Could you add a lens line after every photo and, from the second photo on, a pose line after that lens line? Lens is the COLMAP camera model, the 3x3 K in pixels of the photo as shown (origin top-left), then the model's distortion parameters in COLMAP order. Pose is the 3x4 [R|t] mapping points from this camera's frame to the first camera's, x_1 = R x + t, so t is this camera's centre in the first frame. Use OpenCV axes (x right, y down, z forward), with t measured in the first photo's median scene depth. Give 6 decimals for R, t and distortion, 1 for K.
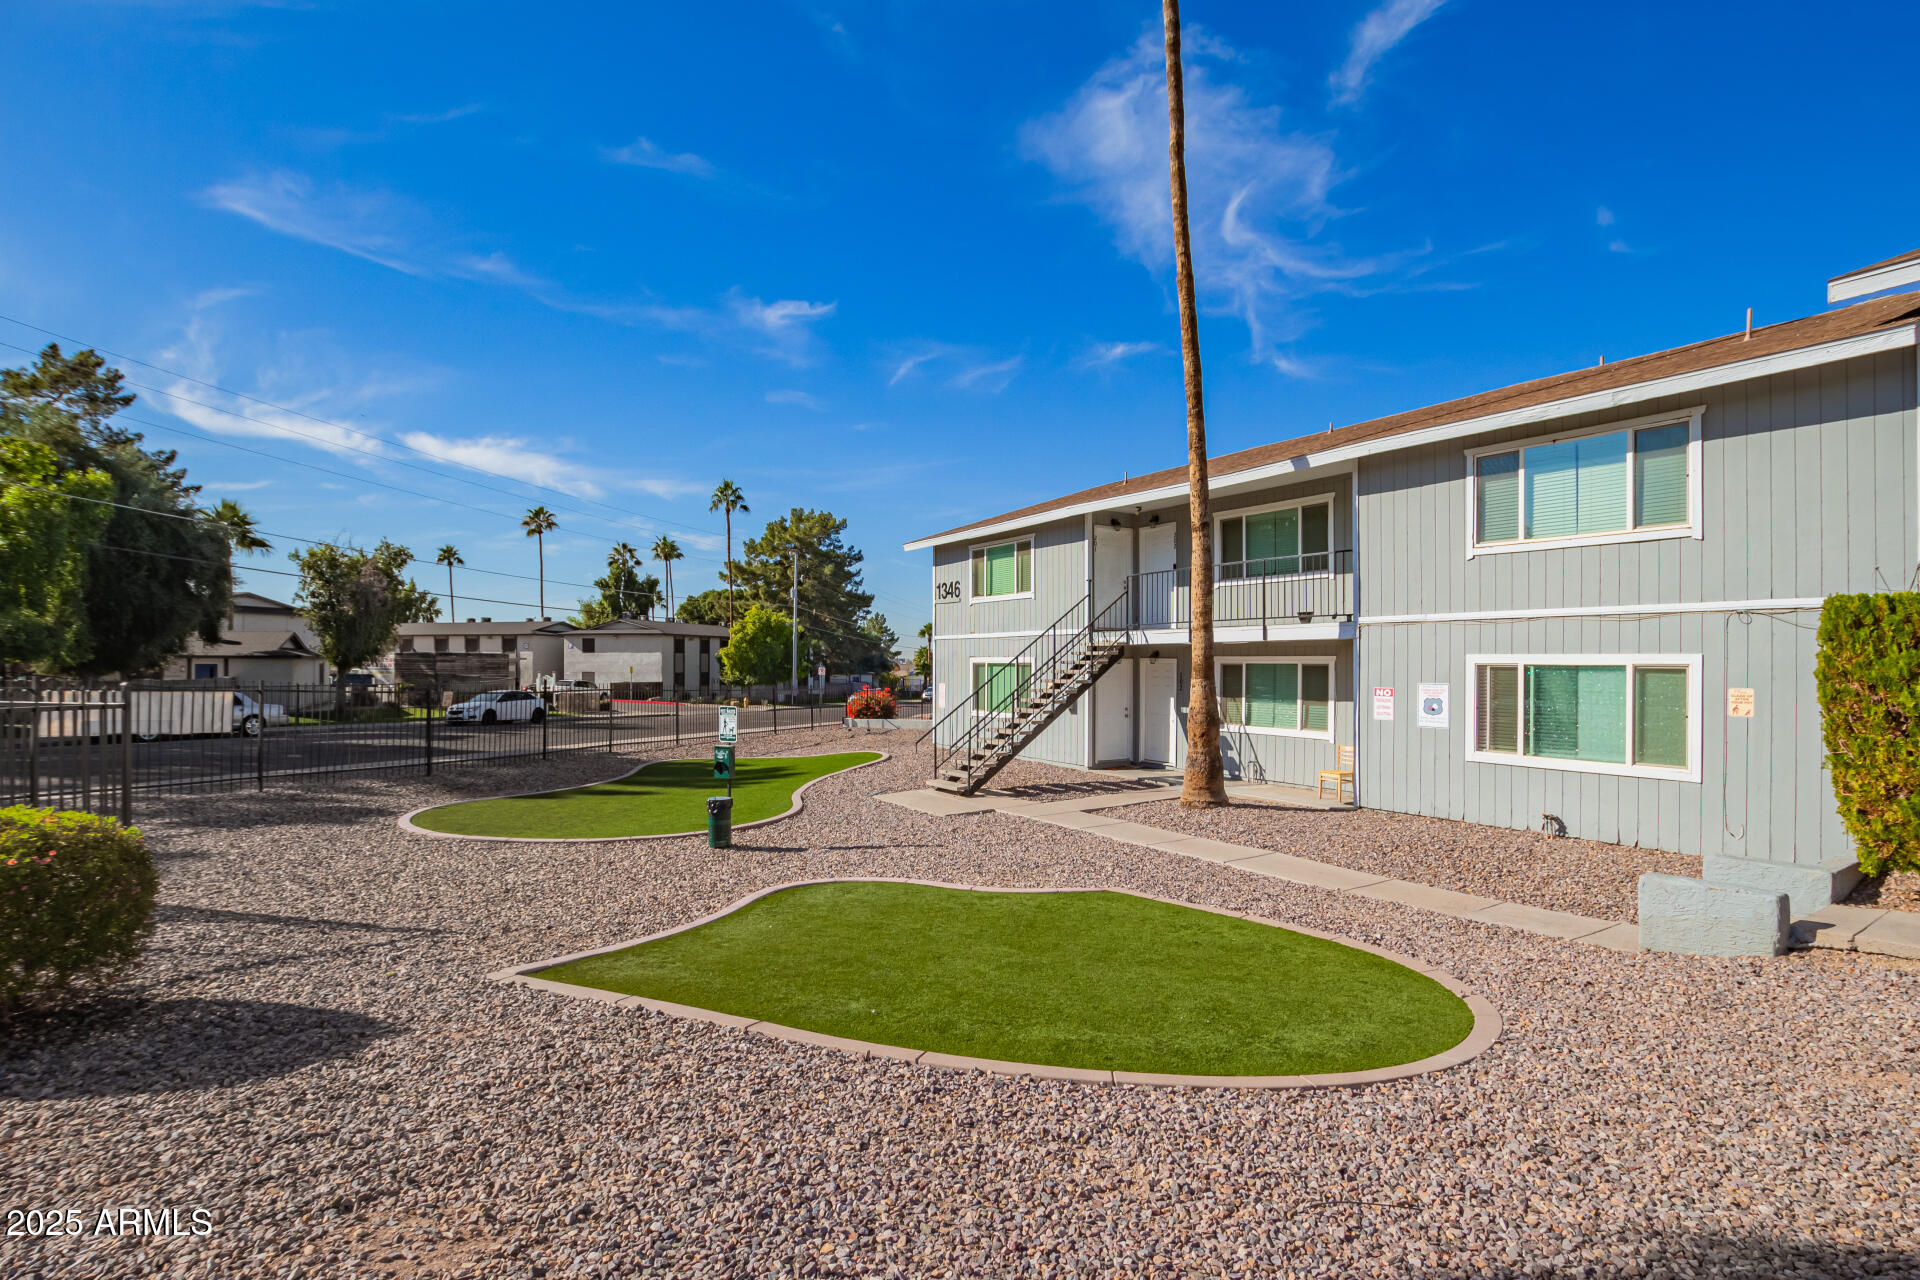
lens RADIAL K [[866.9, 0, 962.2], [0, 866.9, 665.6], [0, 0, 1]] dist [0.014380, -0.009605]
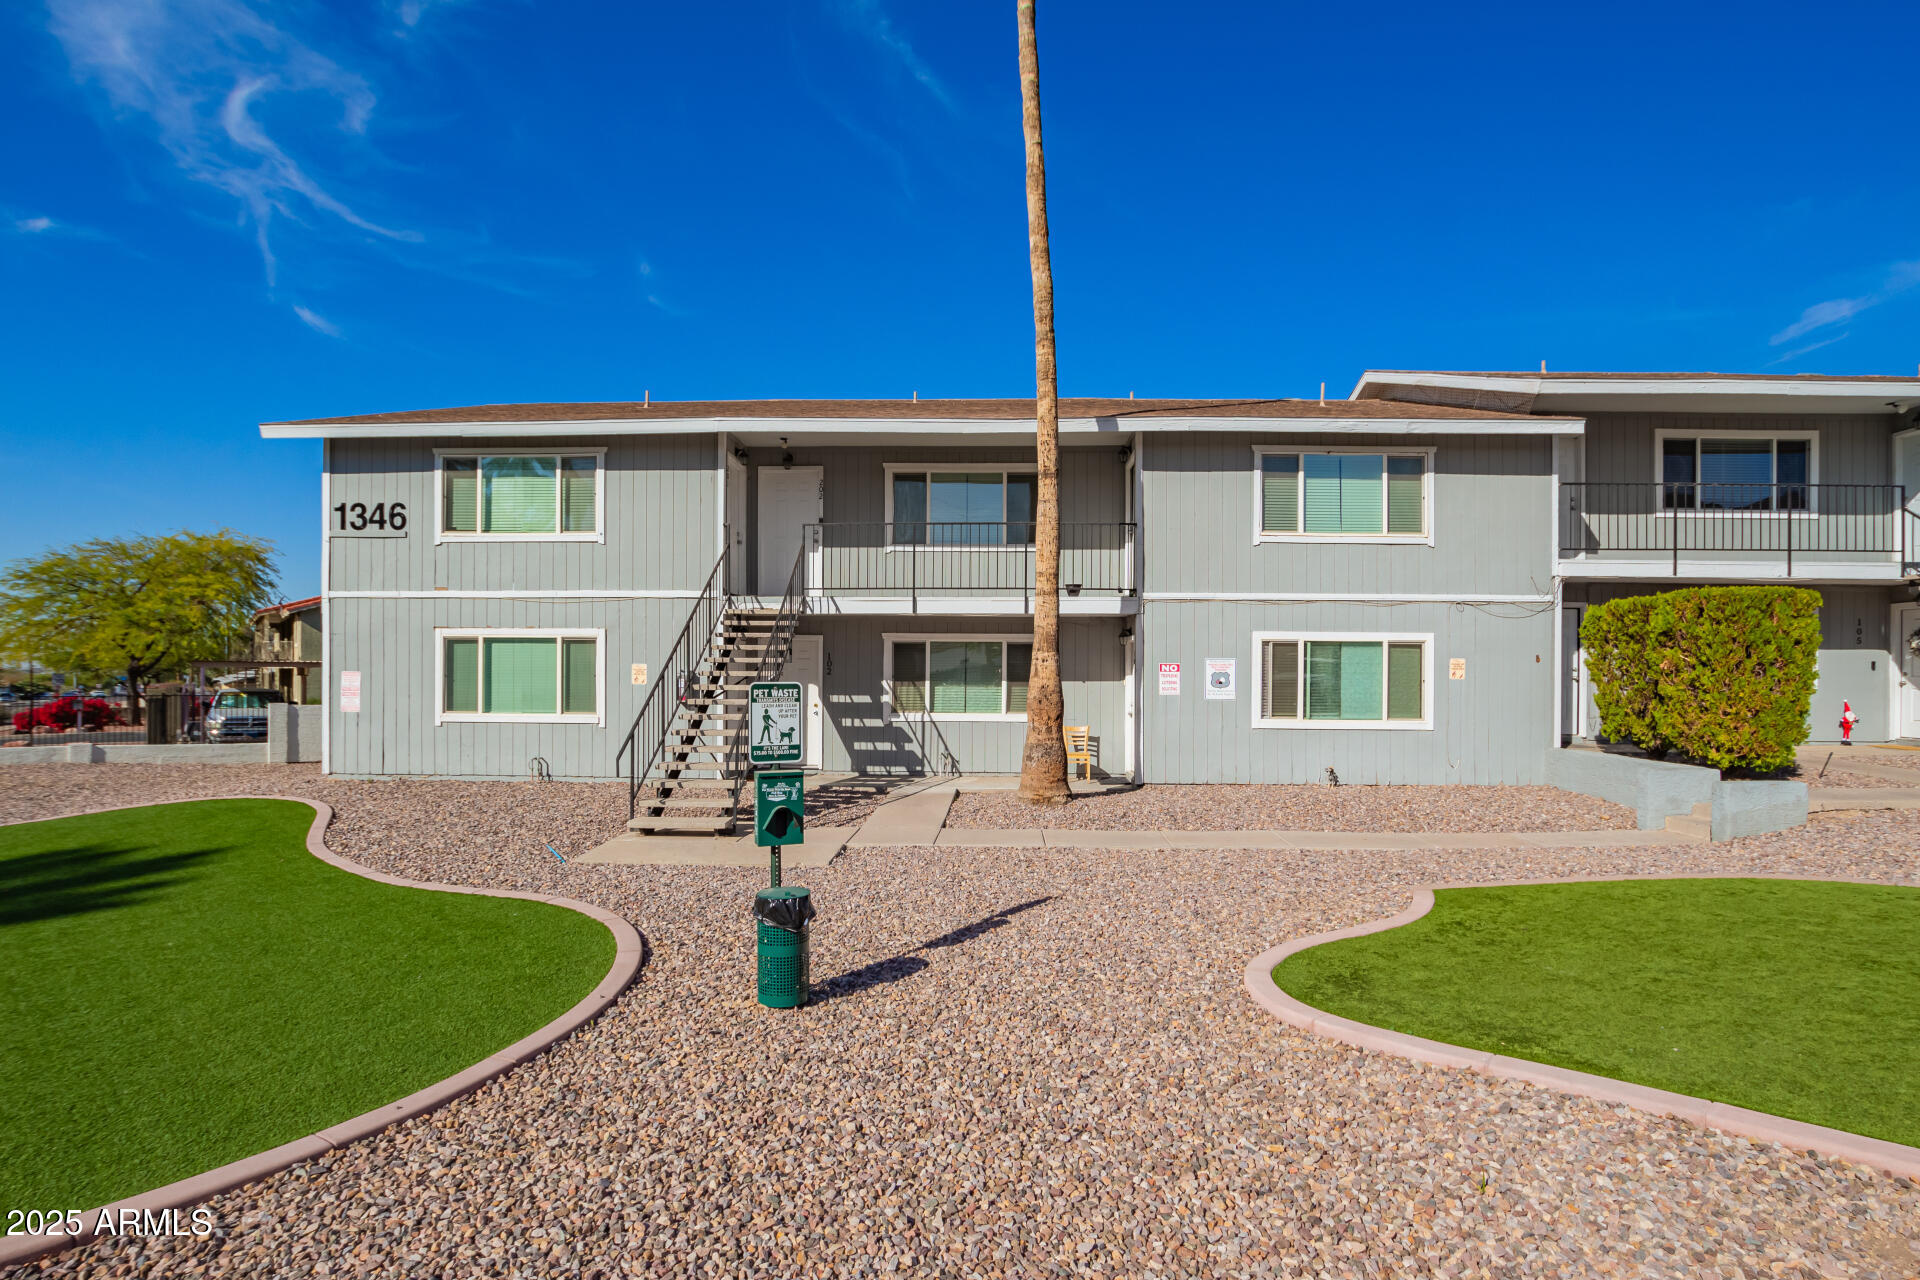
lens RADIAL K [[922.0, 0, 960.6], [0, 922.0, 675.3], [0, 0, 1]] dist [-0.041177, 0.016431]
pose [[0.594482, -0.002225, 0.804106, -0.570151], [-0.003879, 0.999977, 0.005635, 0.037252], [-0.804099, -0.006469, 0.594460, 0.607035]]
